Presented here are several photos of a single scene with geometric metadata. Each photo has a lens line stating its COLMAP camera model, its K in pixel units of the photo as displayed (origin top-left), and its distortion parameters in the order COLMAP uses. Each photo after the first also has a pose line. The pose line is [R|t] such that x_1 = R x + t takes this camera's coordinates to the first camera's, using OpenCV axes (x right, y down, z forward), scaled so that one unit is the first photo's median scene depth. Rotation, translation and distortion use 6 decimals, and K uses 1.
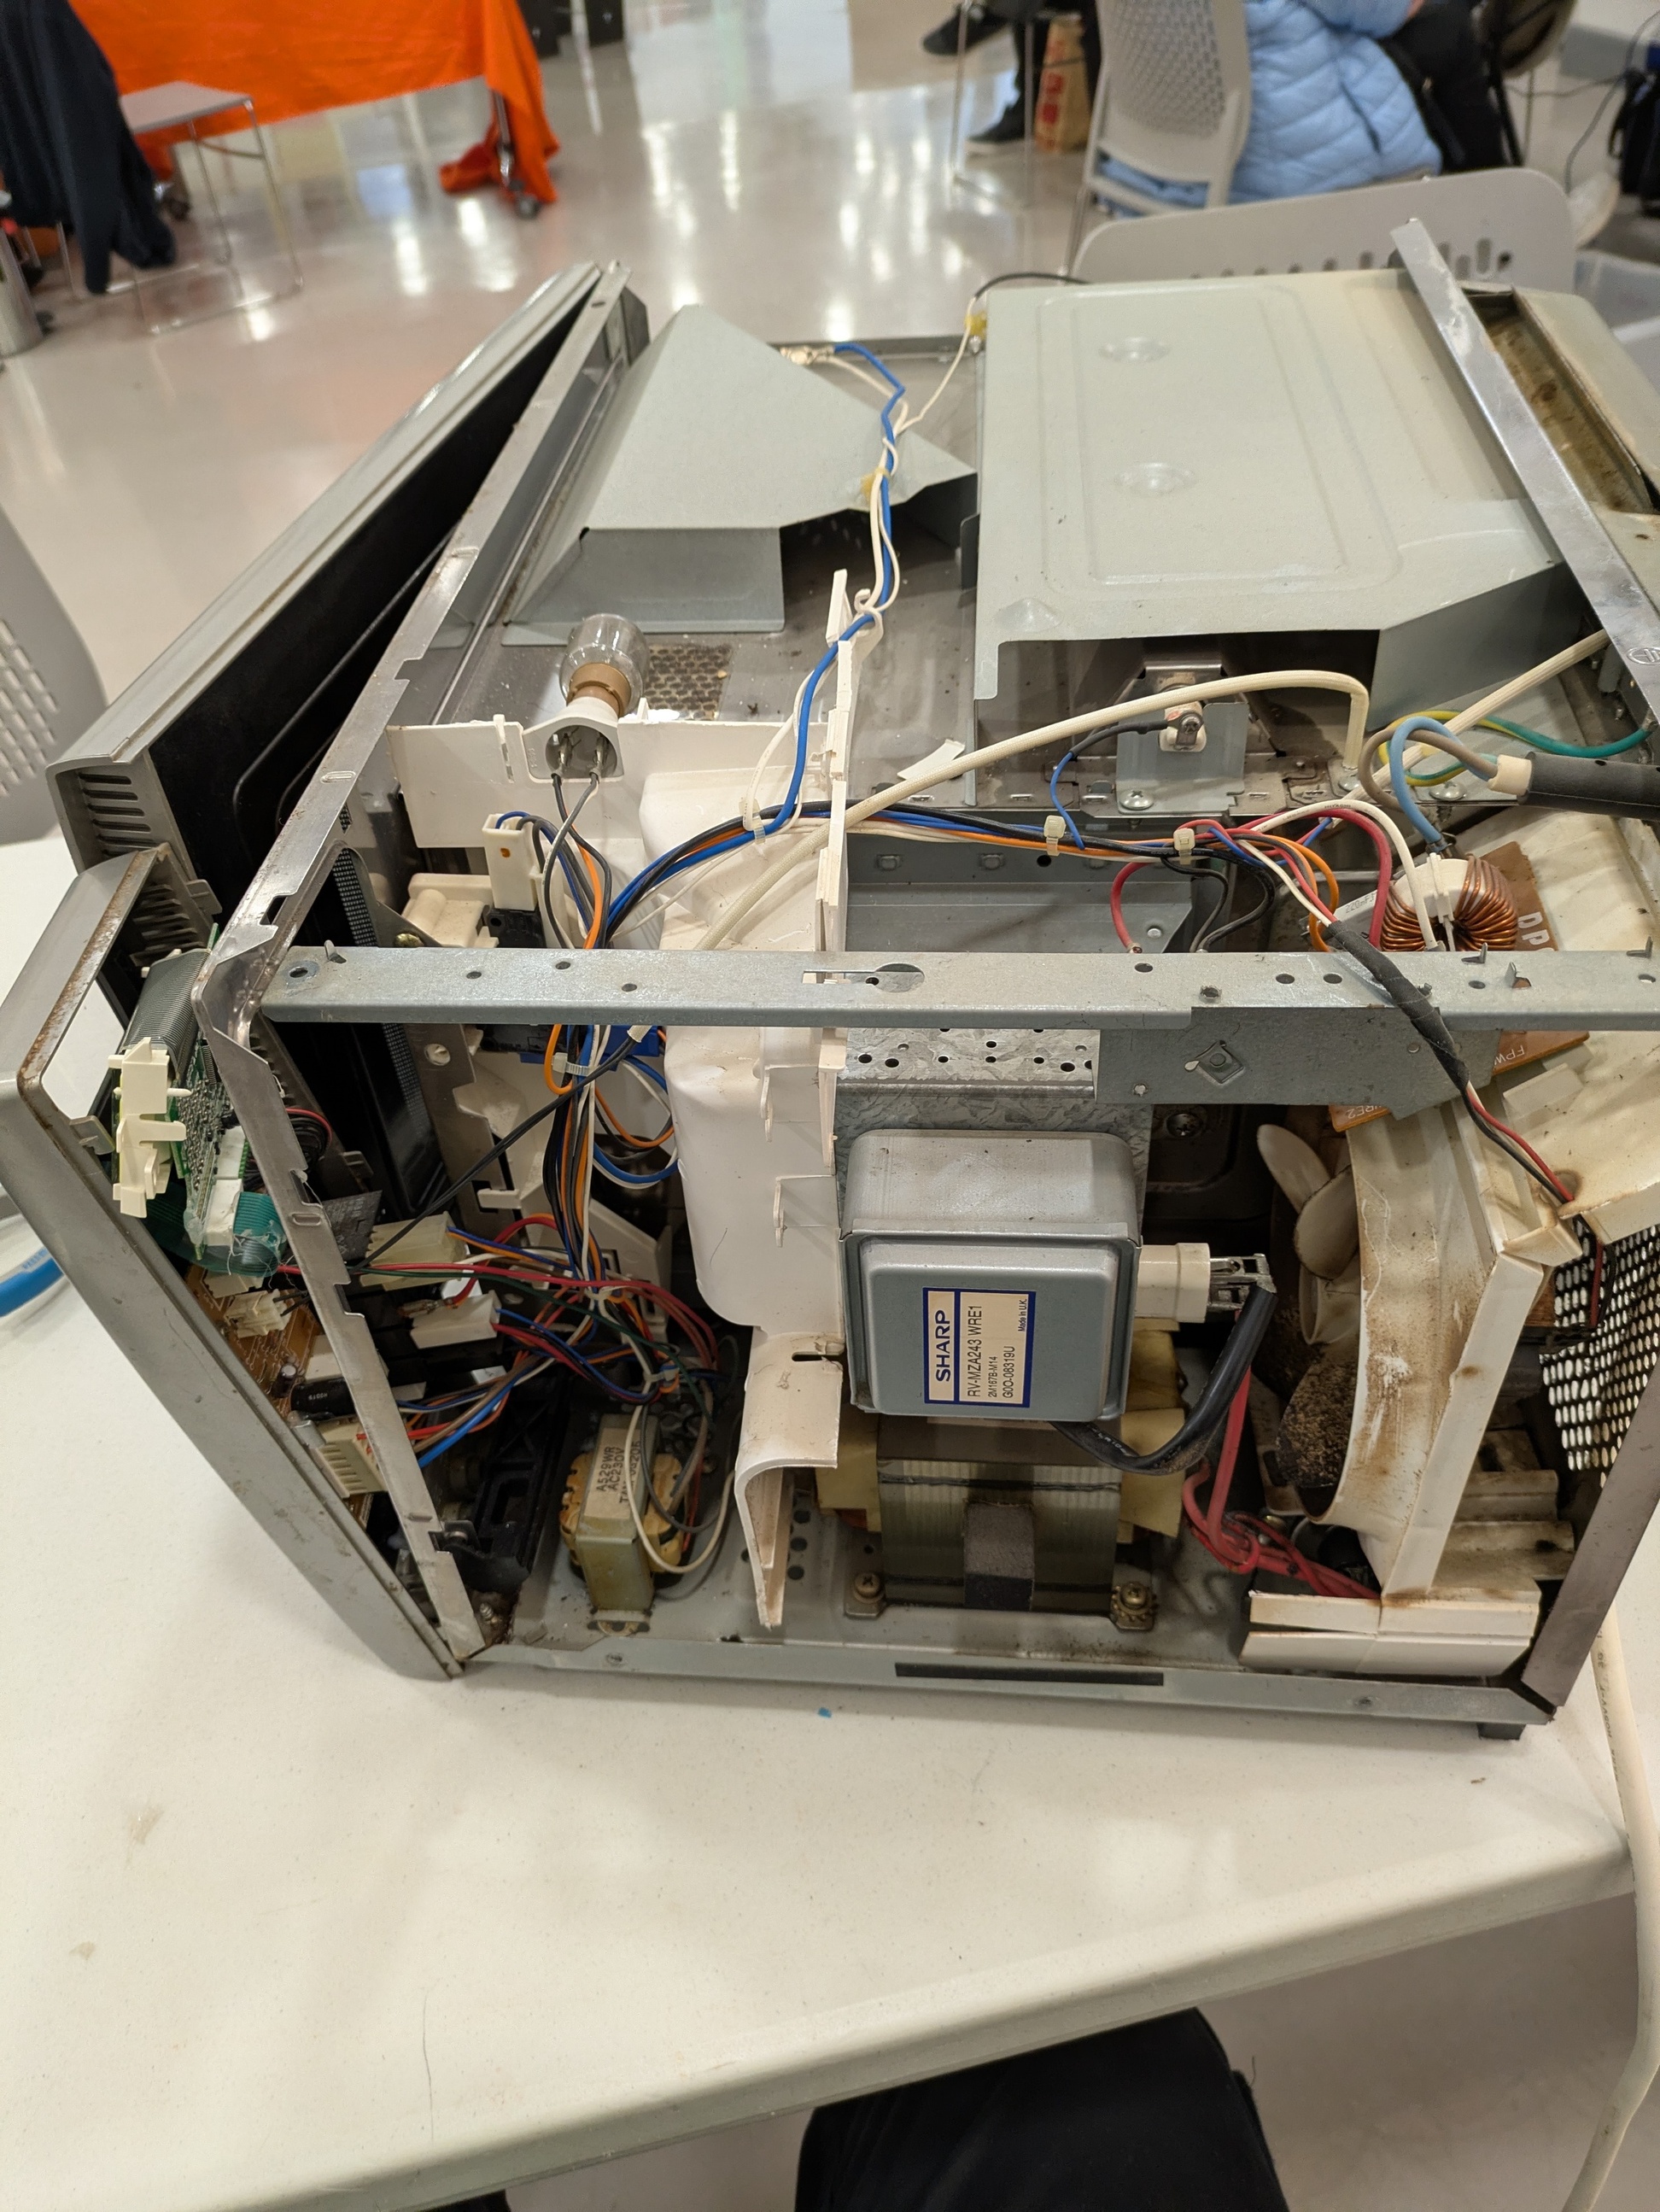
lens RADIAL K [[1688.1, 0, 843.2], [0, 1688.1, 1102.7], [0, 0, 1]] dist [0.006134, -0.007677]
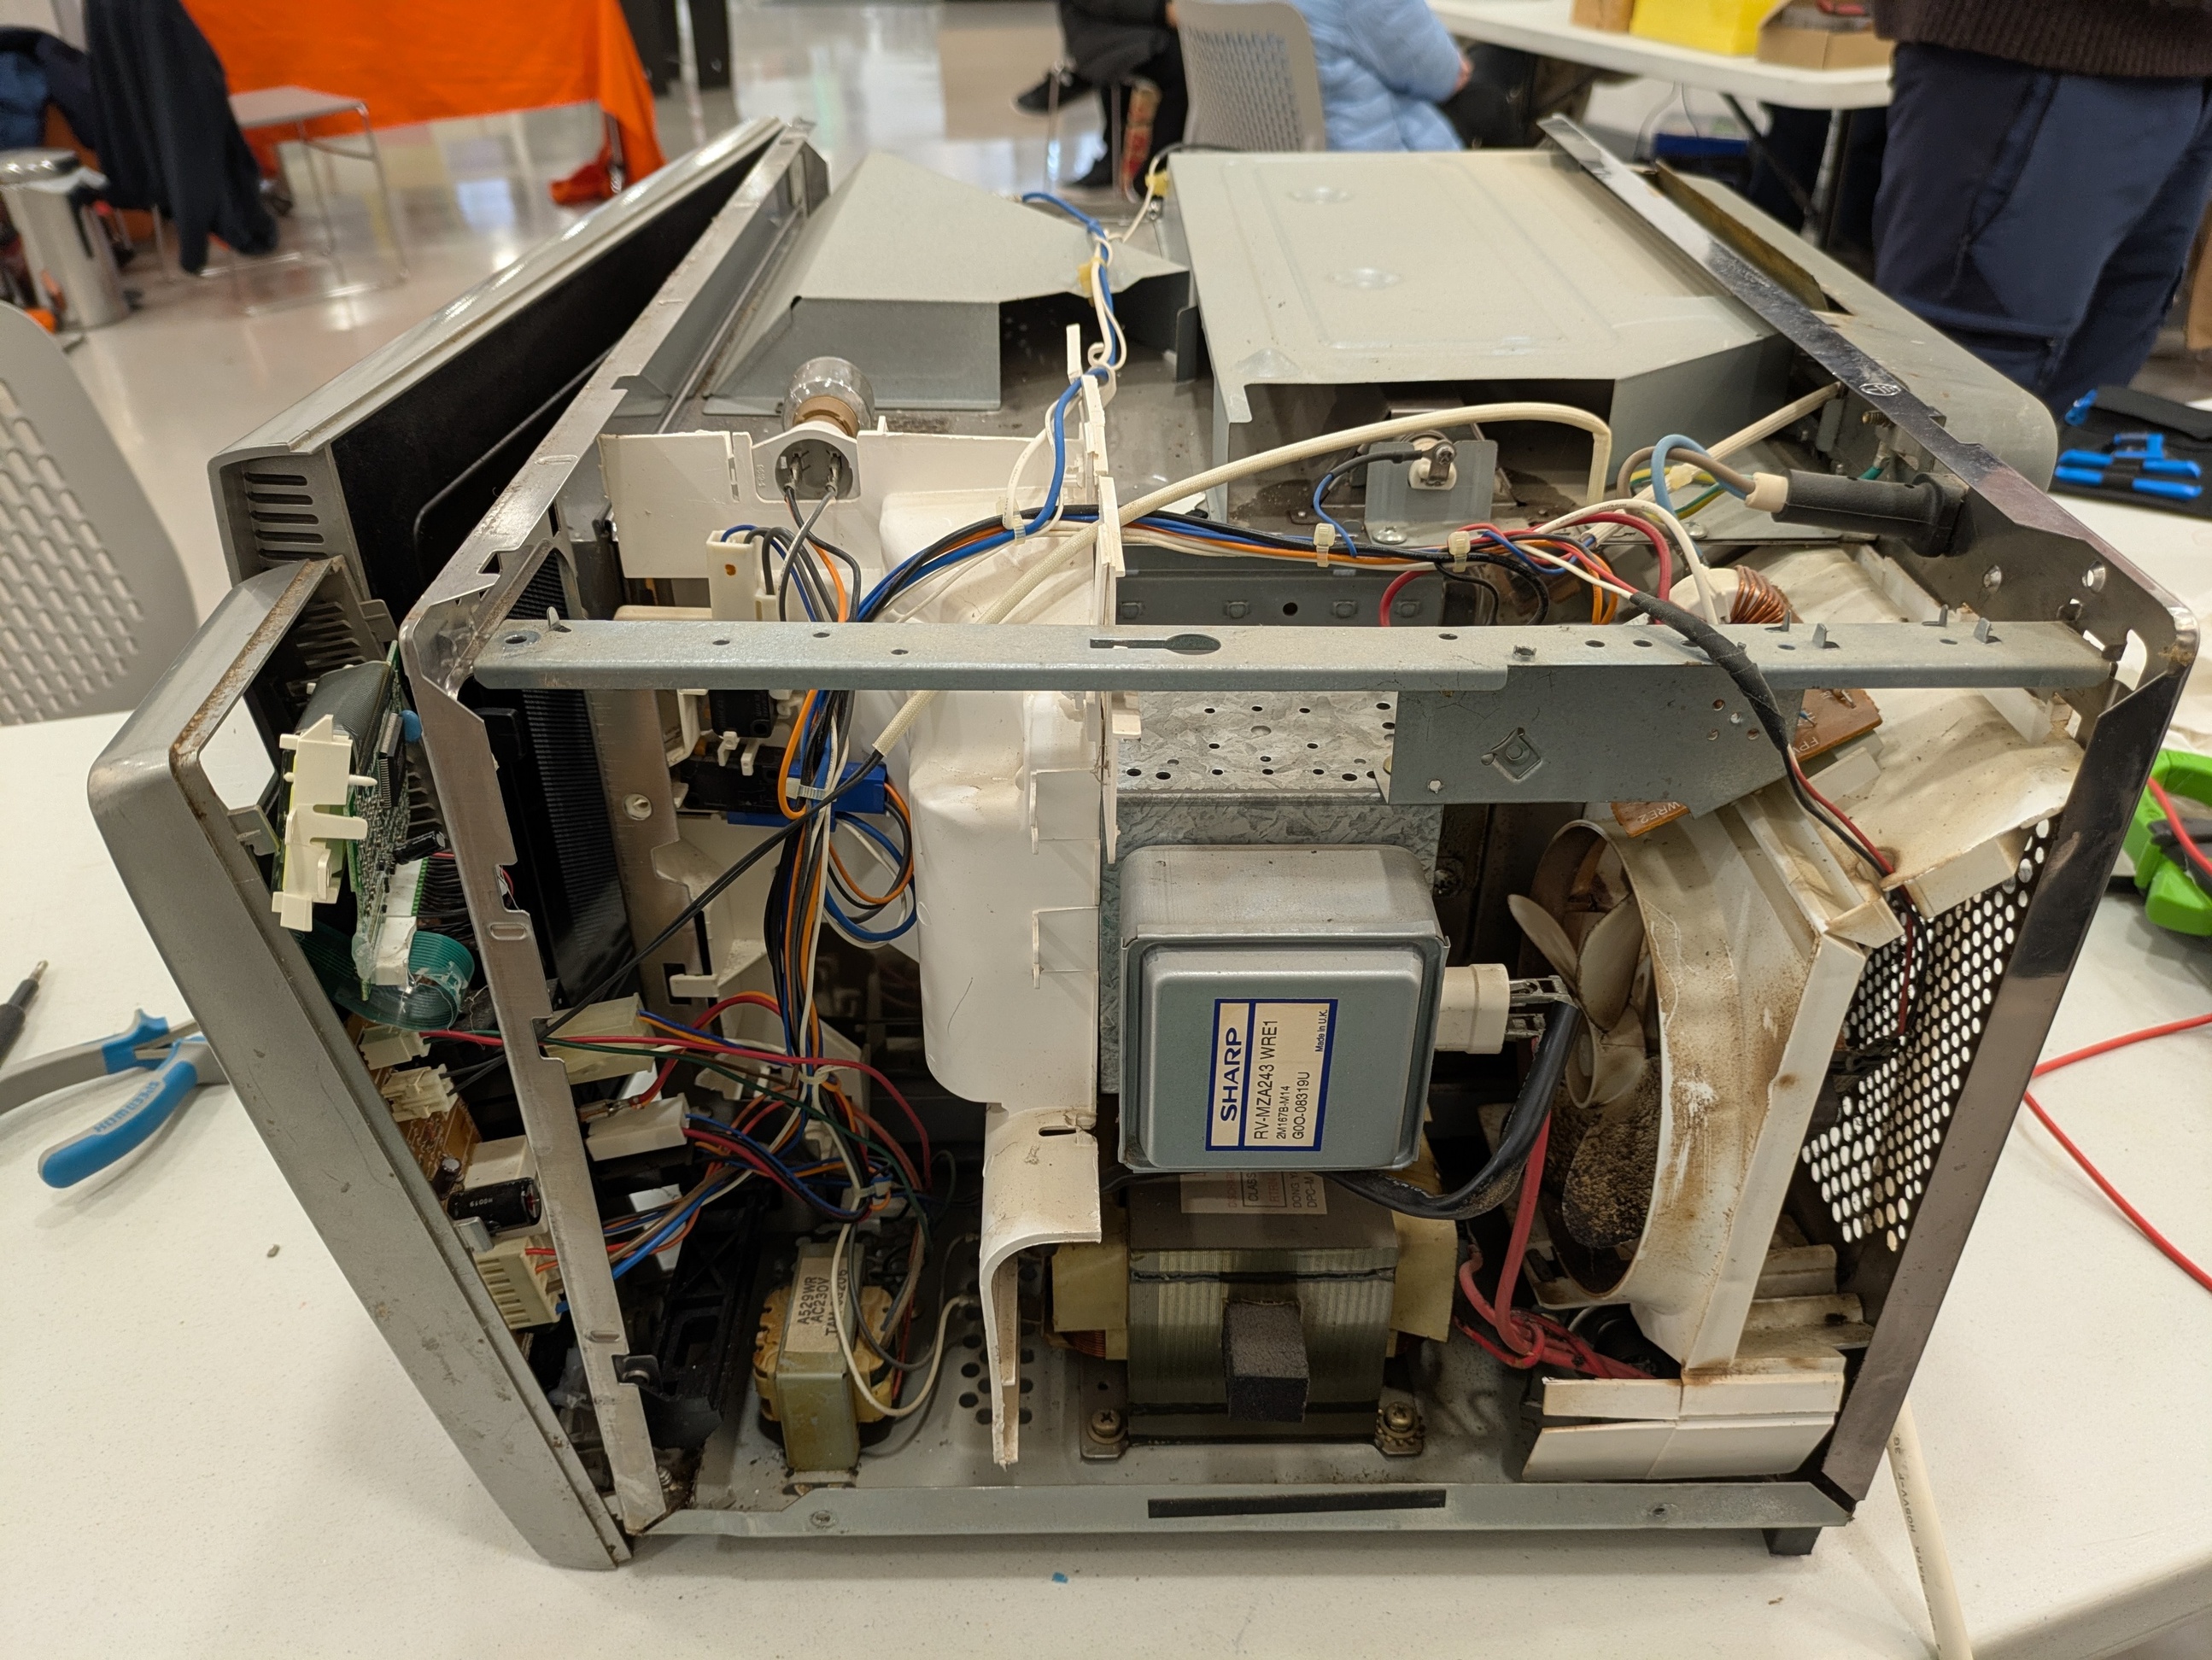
lens RADIAL K [[1682.5, 0, 1170.3], [0, 1682.5, 823.3], [0, 0, 1]] dist [0.011109, -0.030388]
pose [[0.990405, -0.002134, 0.138181, -0.081301], [0.024715, 0.986497, -0.161905, 0.130068], [-0.135970, 0.163767, 0.977084, 0.083003]]
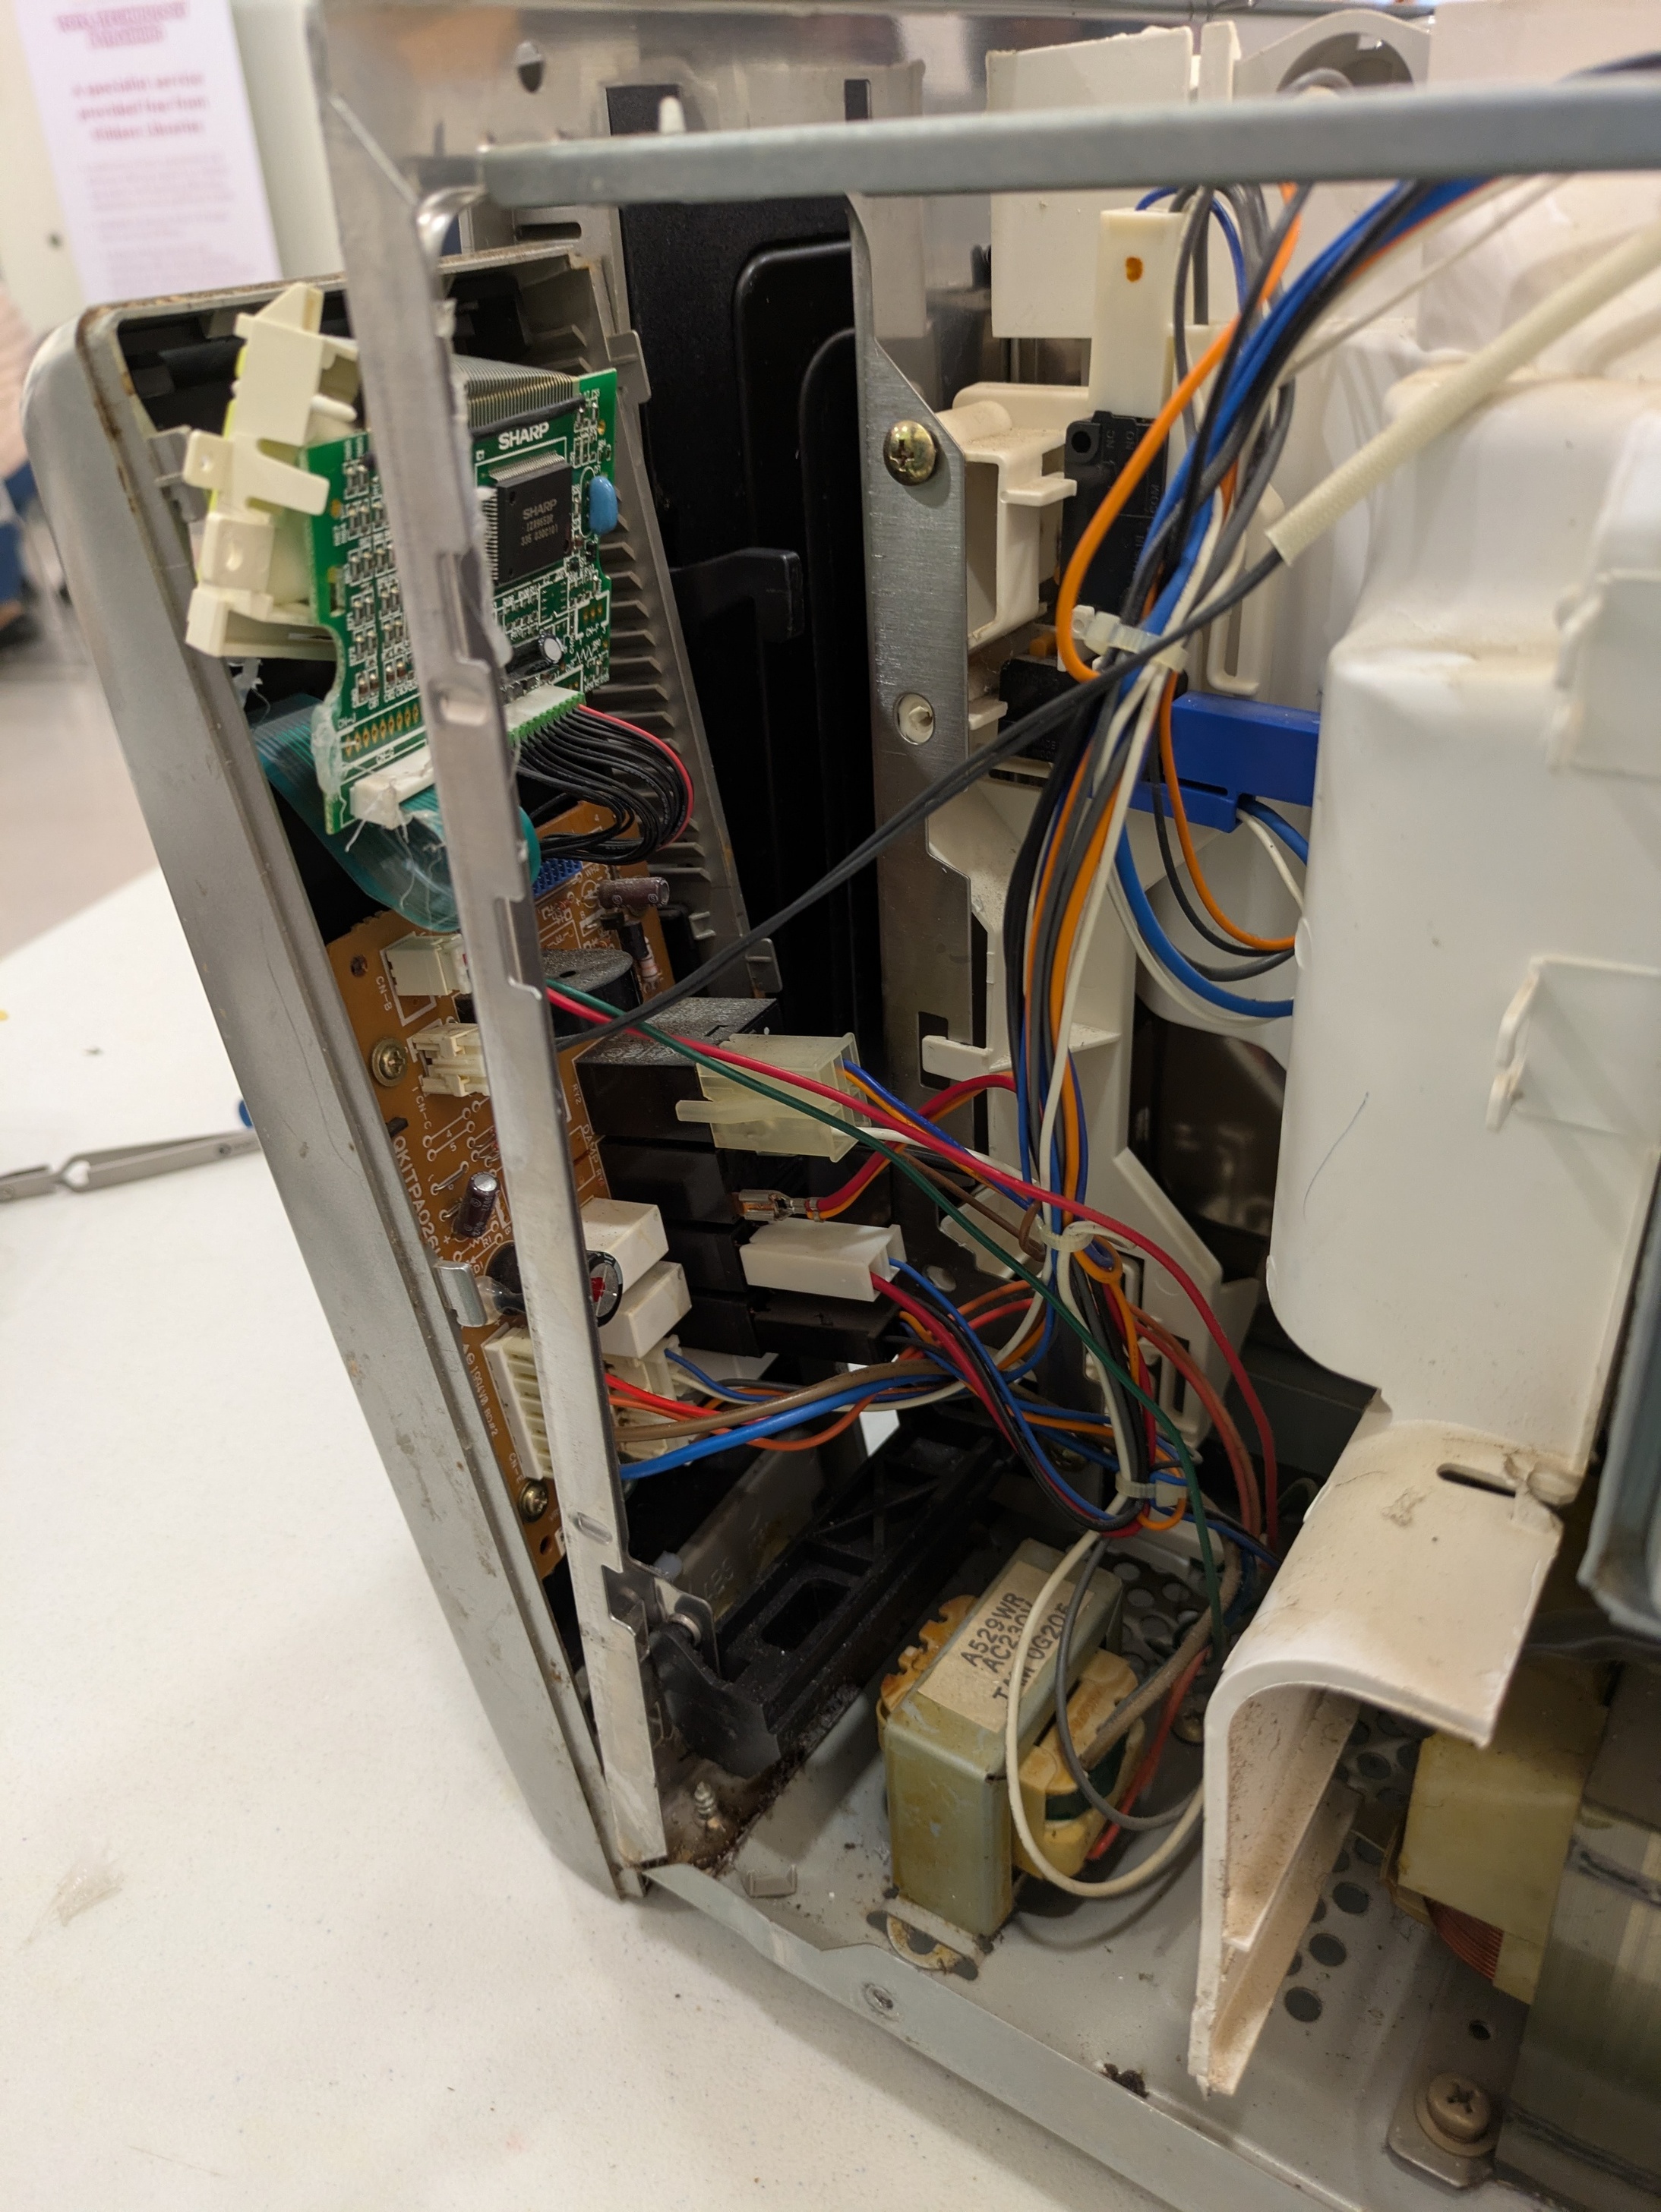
lens RADIAL K [[1736.6, 0, 744.1], [0, 1736.6, 1098.5], [0, 0, 1]] dist [0.000534, -0.012423]
pose [[0.858003, 0.243191, -0.452425, -0.005281], [-0.321961, 0.940934, -0.104805, 0.158317], [0.400214, 0.235586, 0.885623, 0.505639]]
